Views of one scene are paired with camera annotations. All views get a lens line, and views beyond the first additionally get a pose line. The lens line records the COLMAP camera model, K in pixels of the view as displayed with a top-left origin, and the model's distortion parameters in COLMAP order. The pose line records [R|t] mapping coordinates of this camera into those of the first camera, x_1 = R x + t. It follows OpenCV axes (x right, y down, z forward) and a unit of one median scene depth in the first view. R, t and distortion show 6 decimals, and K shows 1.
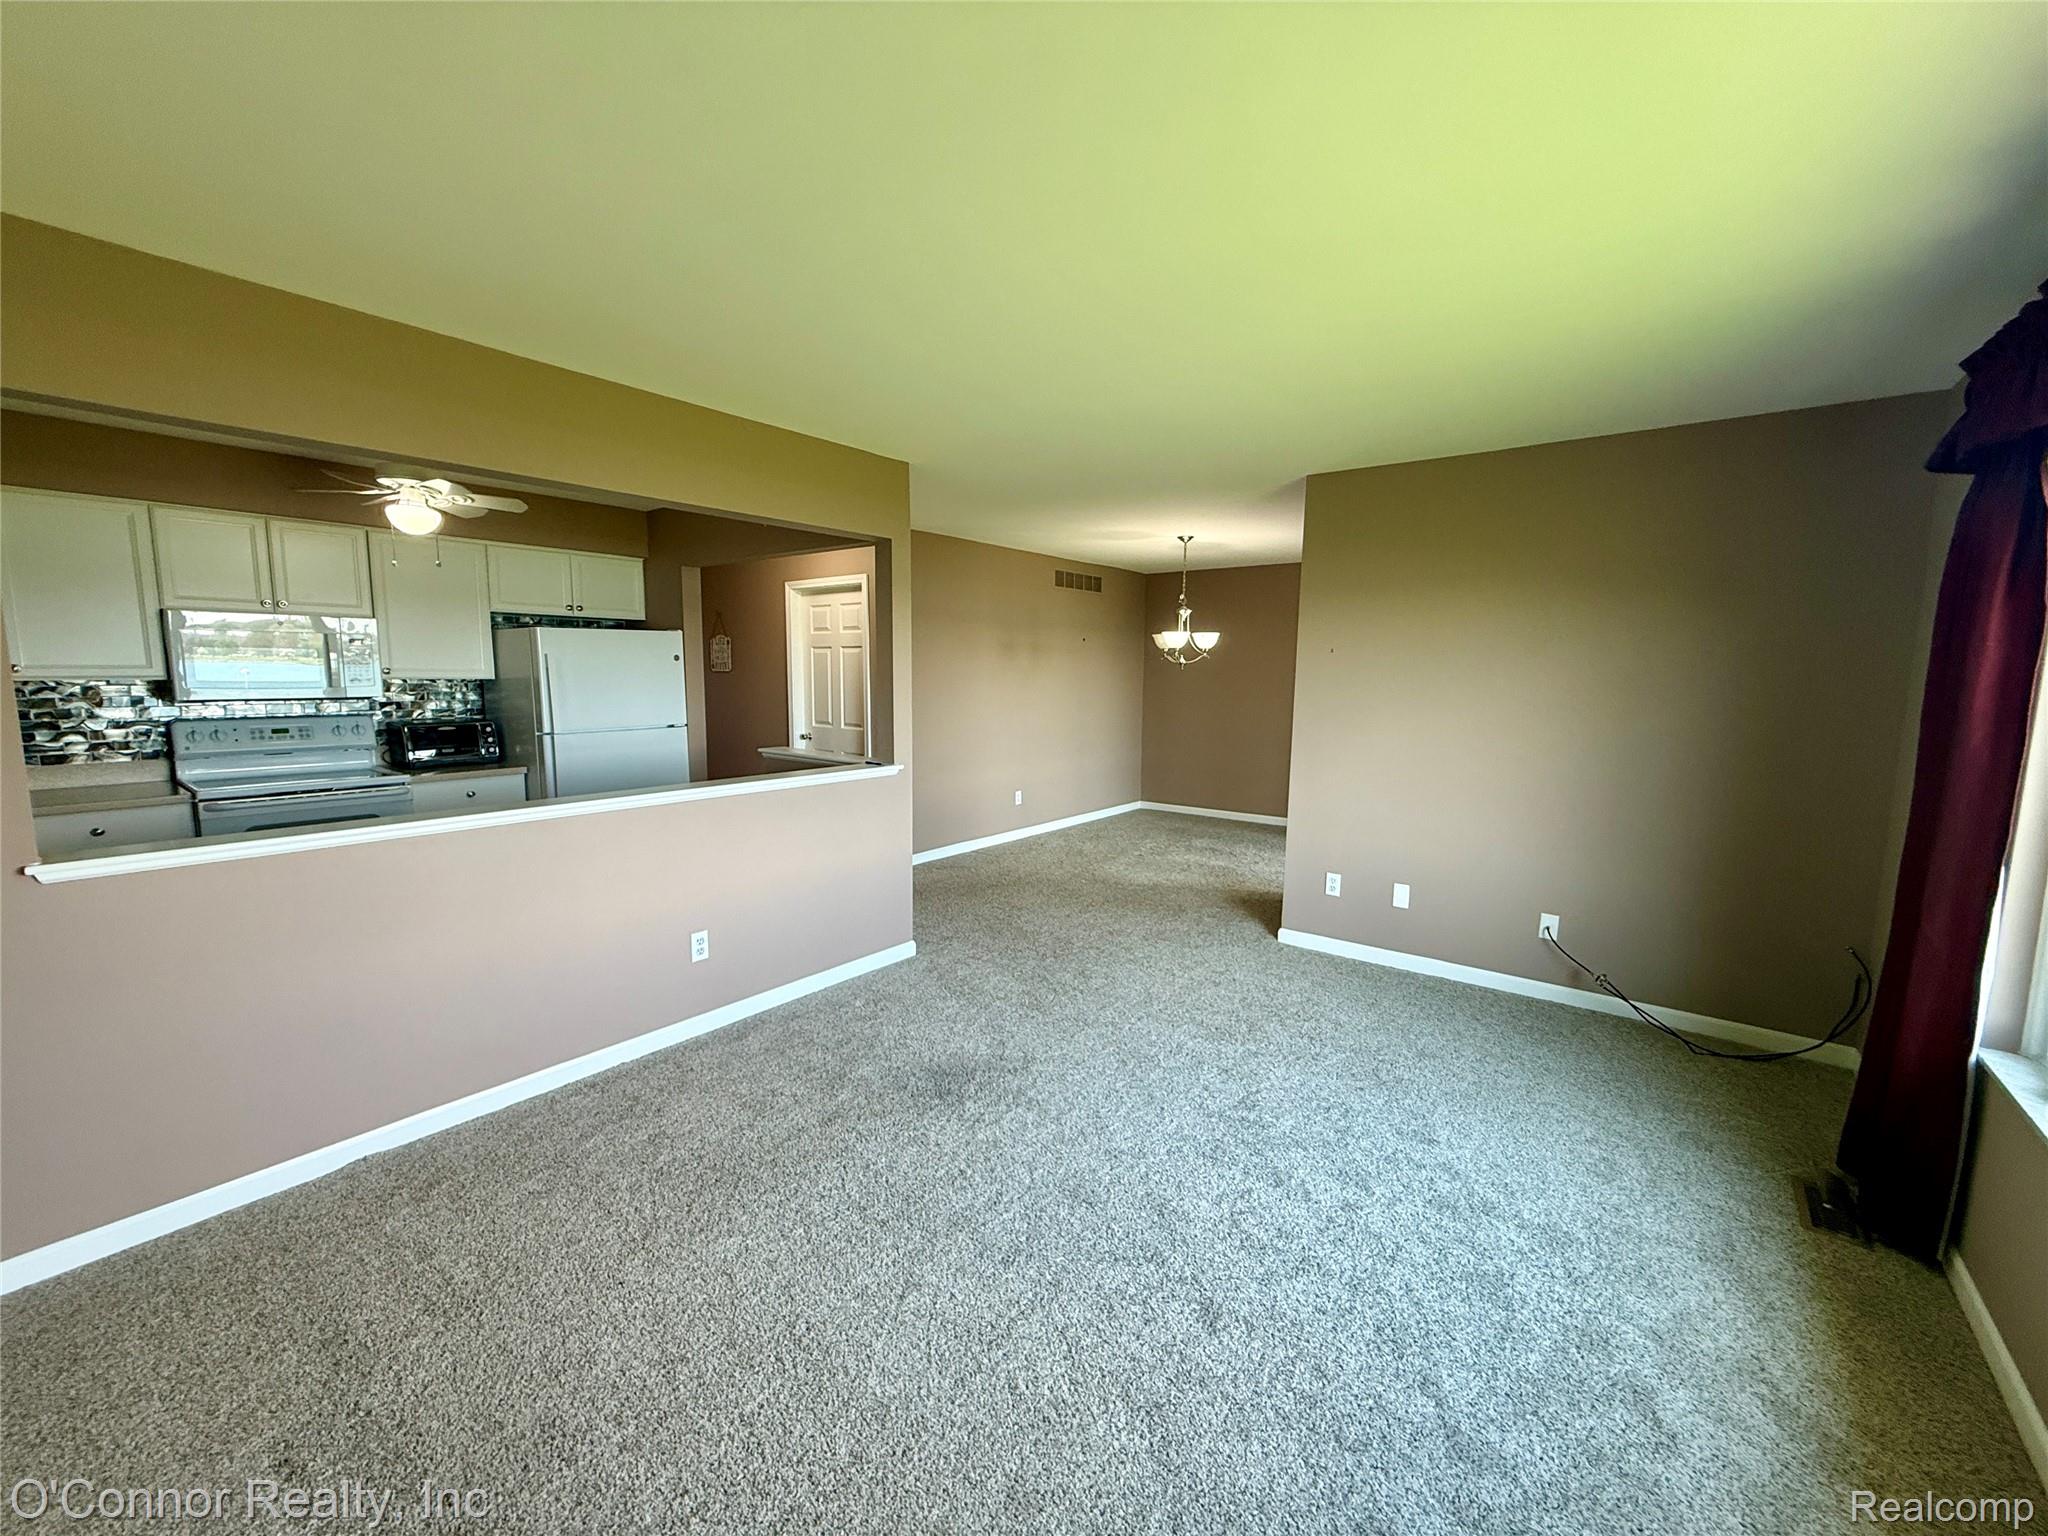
lens RADIAL K [[819.0, 0, 1019.9], [0, 819.0, 766.2], [0, 0, 1]] dist [0.002762, -0.000293]
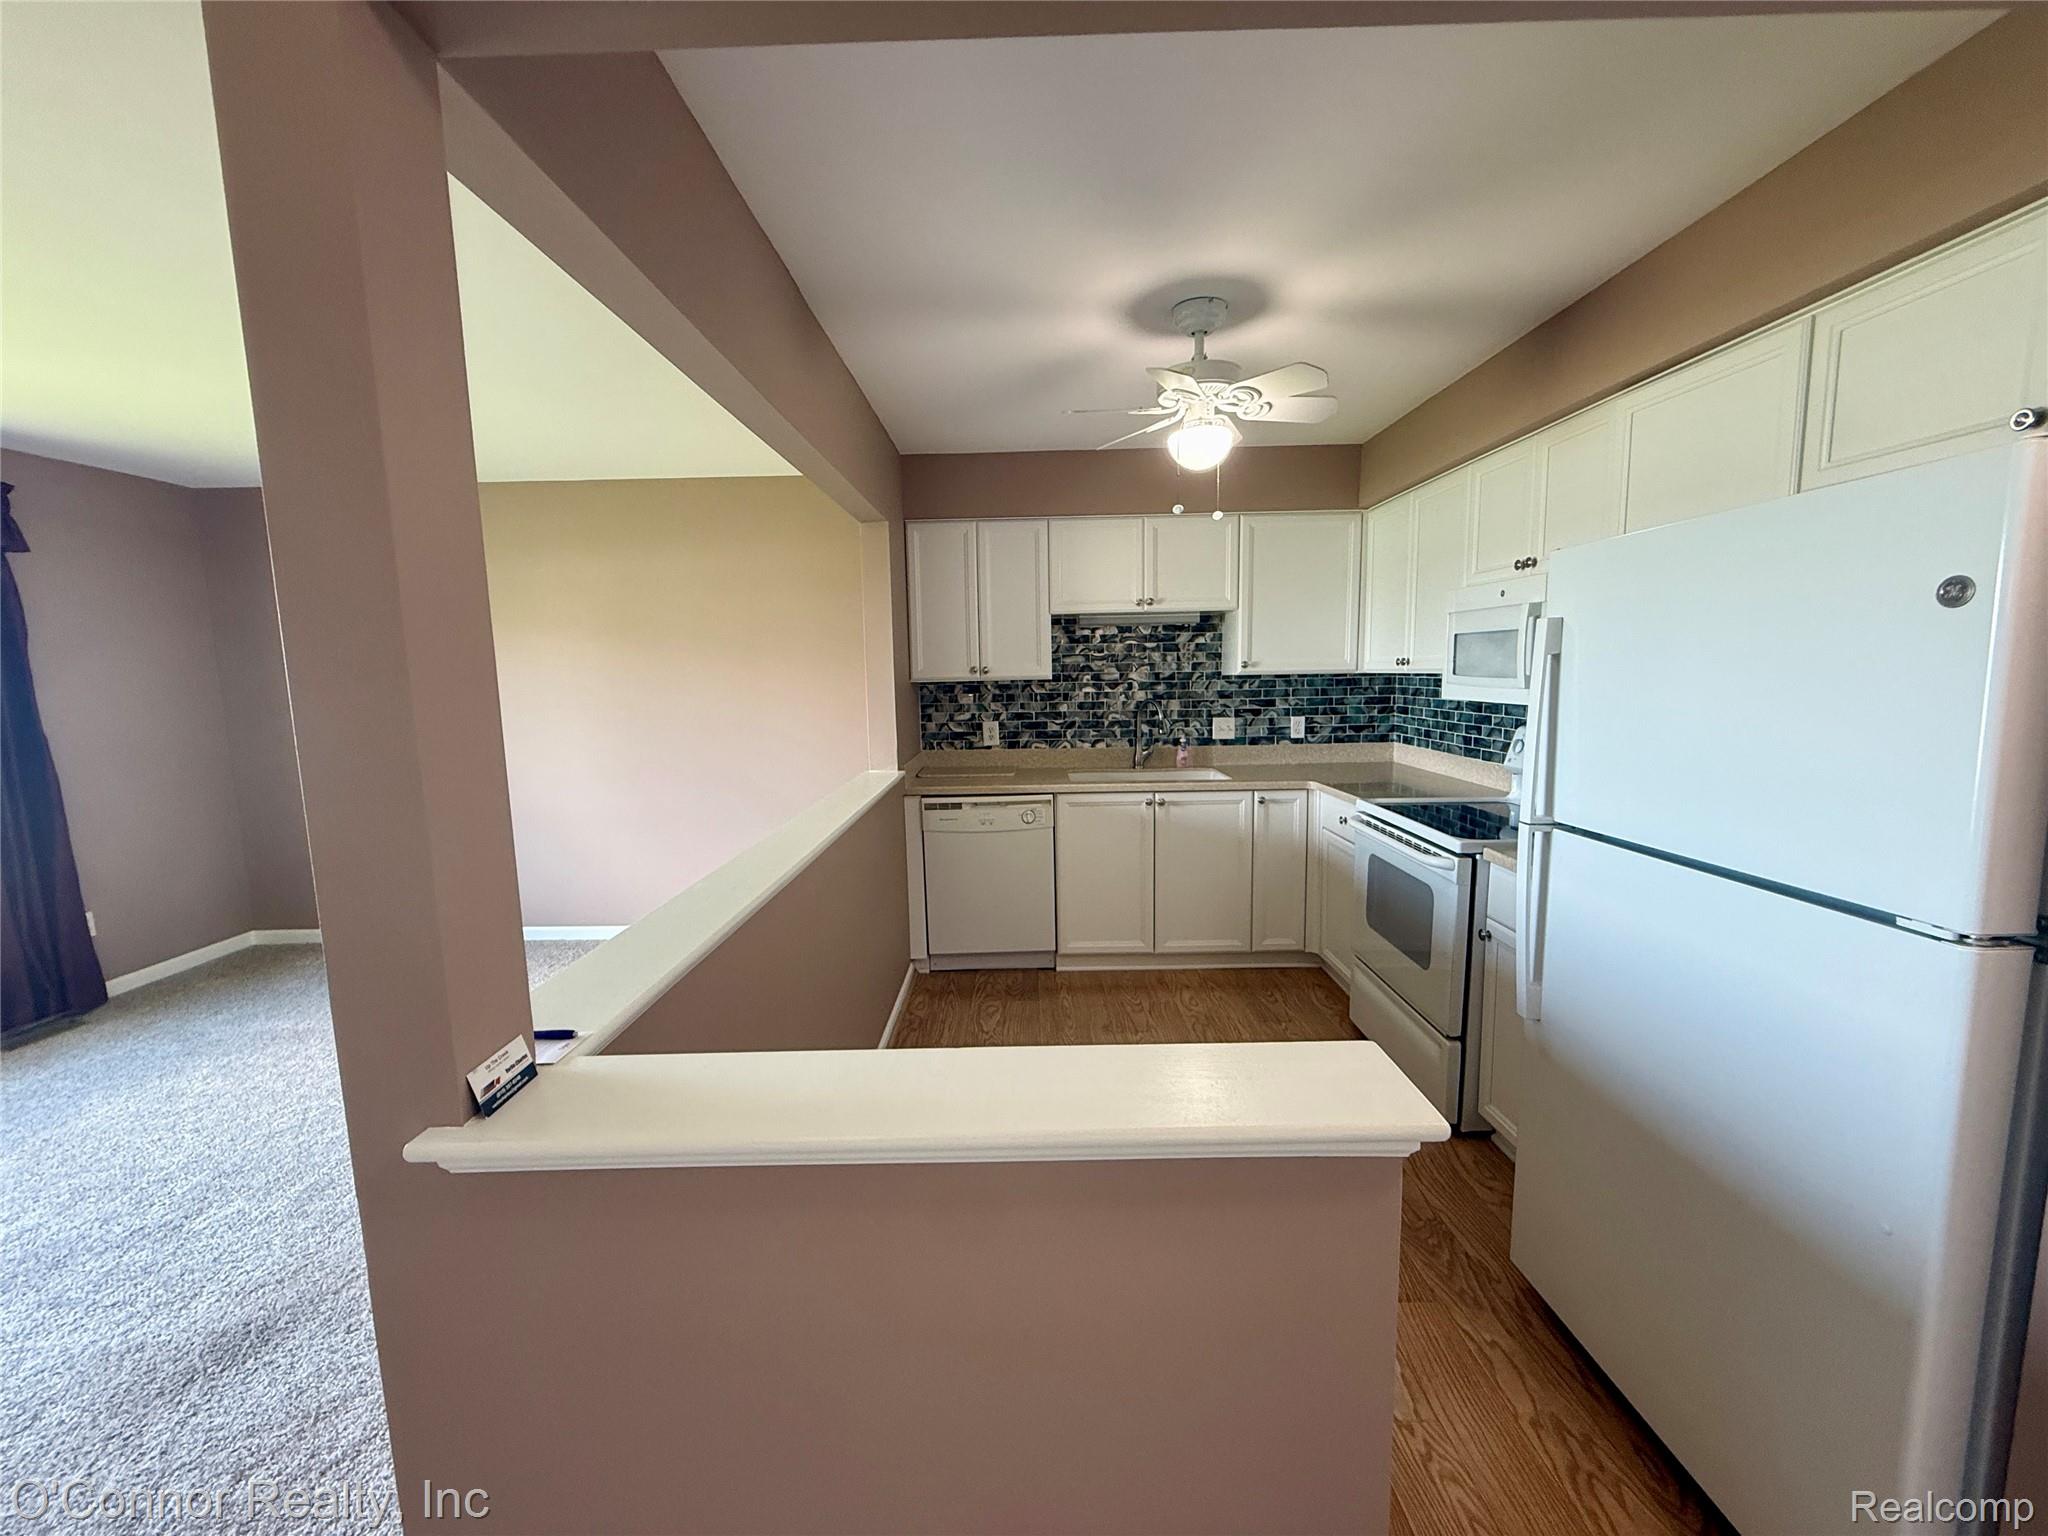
lens RADIAL K [[819.0, 0, 1019.9], [0, 819.0, 766.2], [0, 0, 1]] dist [0.002762, -0.000293]
pose [[-0.788663, 0.078159, -0.609838, -0.131023], [-0.065307, 0.975626, 0.209497, -0.128622], [0.611348, 0.205049, -0.764335, 1.121296]]
